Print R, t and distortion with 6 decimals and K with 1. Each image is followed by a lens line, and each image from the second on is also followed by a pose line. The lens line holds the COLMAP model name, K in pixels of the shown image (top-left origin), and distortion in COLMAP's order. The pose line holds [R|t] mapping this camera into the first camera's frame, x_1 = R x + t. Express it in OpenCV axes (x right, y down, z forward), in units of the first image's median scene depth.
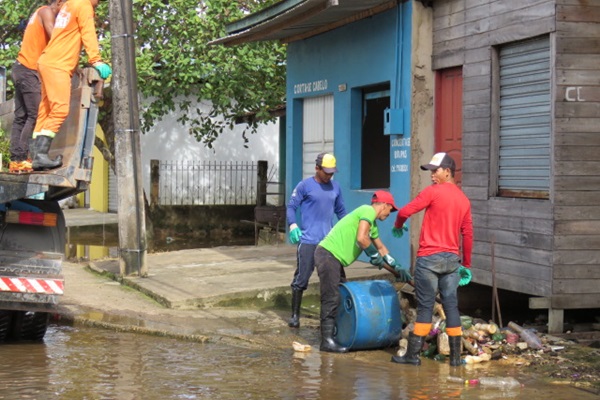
lens RADIAL K [[1369.6, 0, 300.1], [0, 1369.6, 199.7], [0, 0, 1]] dist [0.061175, 0.000000]
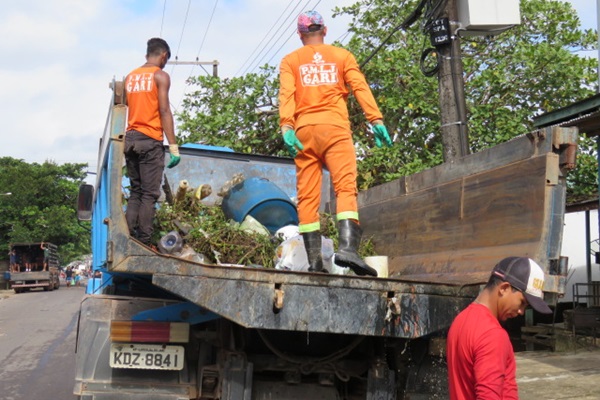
lens RADIAL K [[1051.7, 0, 299.9], [0, 1051.7, 200.0], [0, 0, 1]] dist [0.024647, 0.000000]
pose [[0.990401, -0.030786, -0.134749, -0.209008], [0.018693, 0.995756, -0.090111, -0.015006], [0.136952, 0.086728, 0.986774, 0.471344]]
